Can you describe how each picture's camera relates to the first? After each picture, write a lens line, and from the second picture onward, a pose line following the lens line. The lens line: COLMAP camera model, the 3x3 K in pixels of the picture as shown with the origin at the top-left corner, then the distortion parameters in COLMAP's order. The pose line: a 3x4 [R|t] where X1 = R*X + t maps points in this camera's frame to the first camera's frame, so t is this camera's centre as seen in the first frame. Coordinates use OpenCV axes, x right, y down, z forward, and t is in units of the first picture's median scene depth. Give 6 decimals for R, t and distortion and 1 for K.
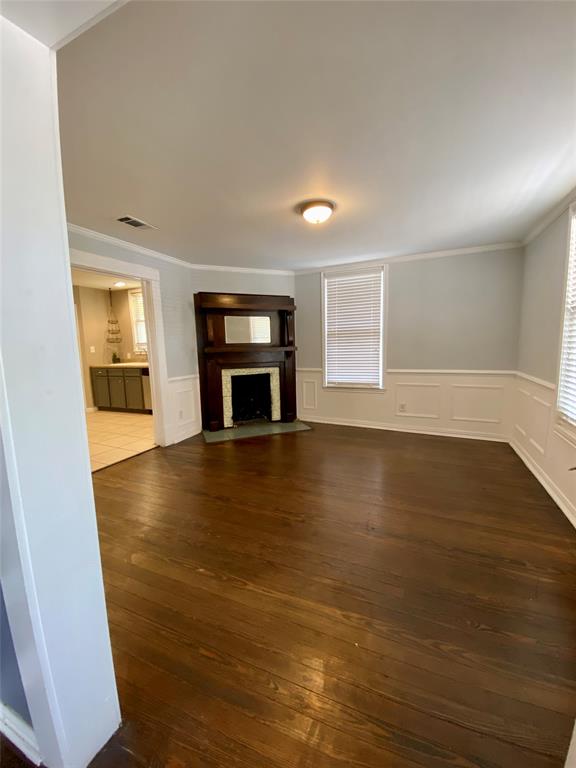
lens RADIAL K [[319.0, 0, 288.0], [0, 319.0, 384.0], [0, 0, 1]] dist [-0.001089, -0.013307]
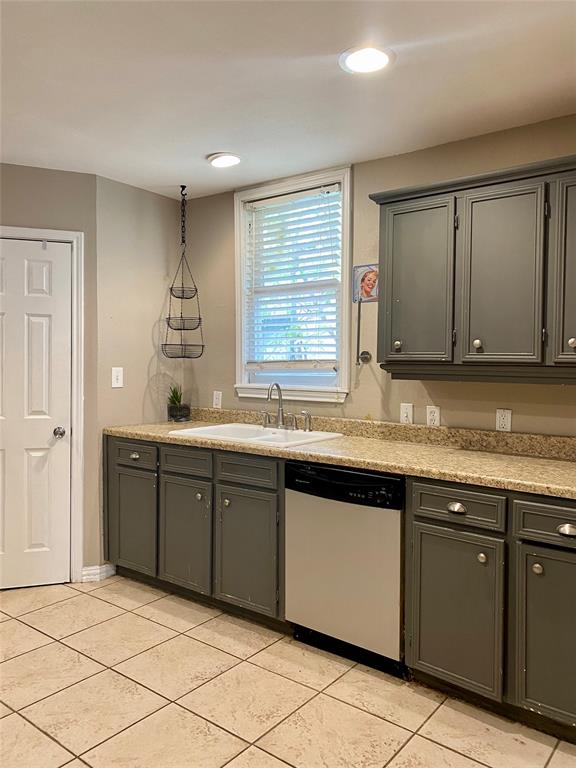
lens RADIAL K [[586.5, 0, 288.0], [0, 586.5, 384.0], [0, 0, 1]] dist [0.042690, 0.000214]
pose [[0.969395, 0.042857, -0.241736, -0.308669], [-0.064325, 0.994585, -0.081625, -0.064881], [0.236929, 0.094676, 0.966903, 0.477221]]
